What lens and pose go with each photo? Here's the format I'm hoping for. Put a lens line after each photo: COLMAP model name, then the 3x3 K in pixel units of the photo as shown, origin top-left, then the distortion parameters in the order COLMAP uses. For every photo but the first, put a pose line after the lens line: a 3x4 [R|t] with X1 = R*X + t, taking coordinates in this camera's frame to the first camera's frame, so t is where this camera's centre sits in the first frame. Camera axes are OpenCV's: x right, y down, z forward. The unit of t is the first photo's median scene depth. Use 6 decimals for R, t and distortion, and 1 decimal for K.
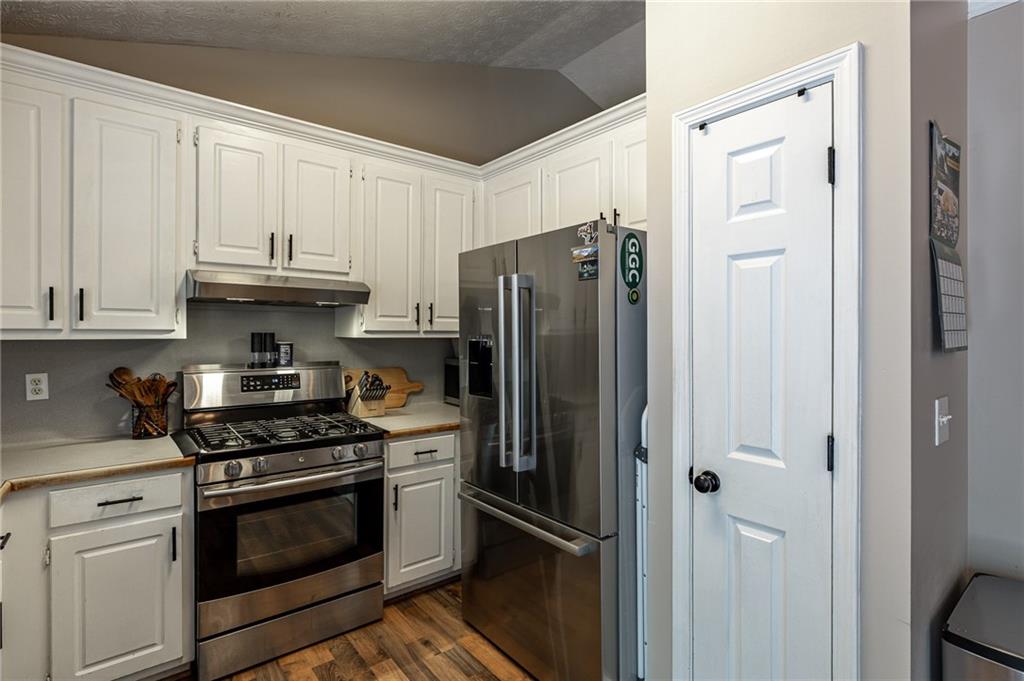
lens RADIAL K [[506.3, 0, 516.2], [0, 506.3, 333.4], [0, 0, 1]] dist [-0.000350, -0.000028]
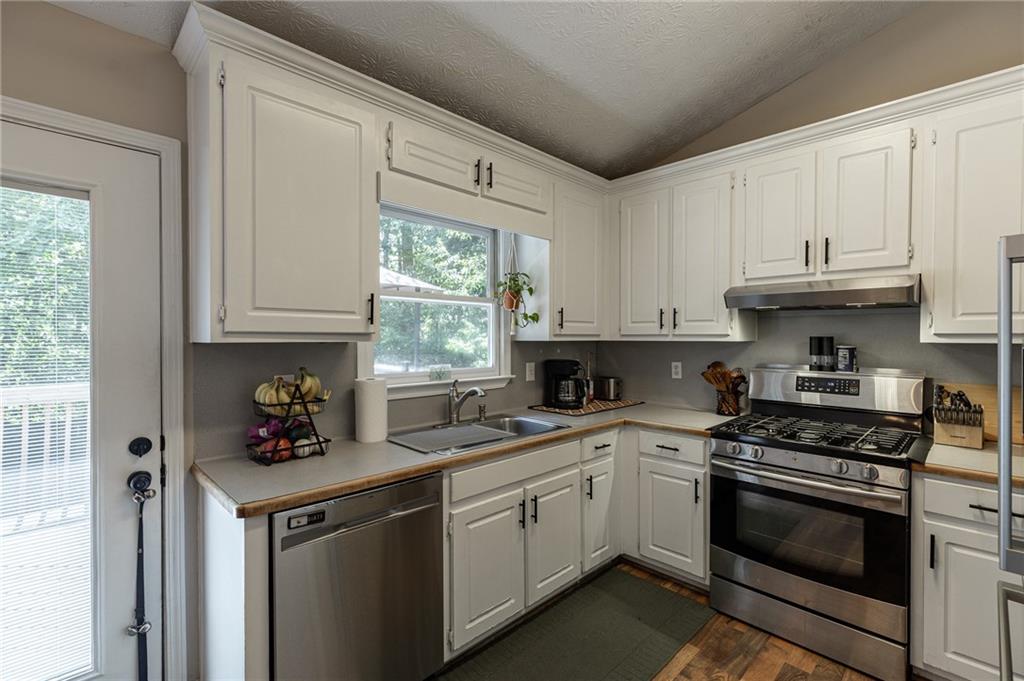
lens RADIAL K [[450.7, 0, 516.2], [0, 450.7, 341.7], [0, 0, 1]] dist [0.003785, -0.000311]
pose [[0.102355, 0.008615, -0.994711, 0.378853], [-0.003007, 0.999961, 0.008351, 0.003548], [0.994743, 0.002137, 0.102377, 0.305868]]
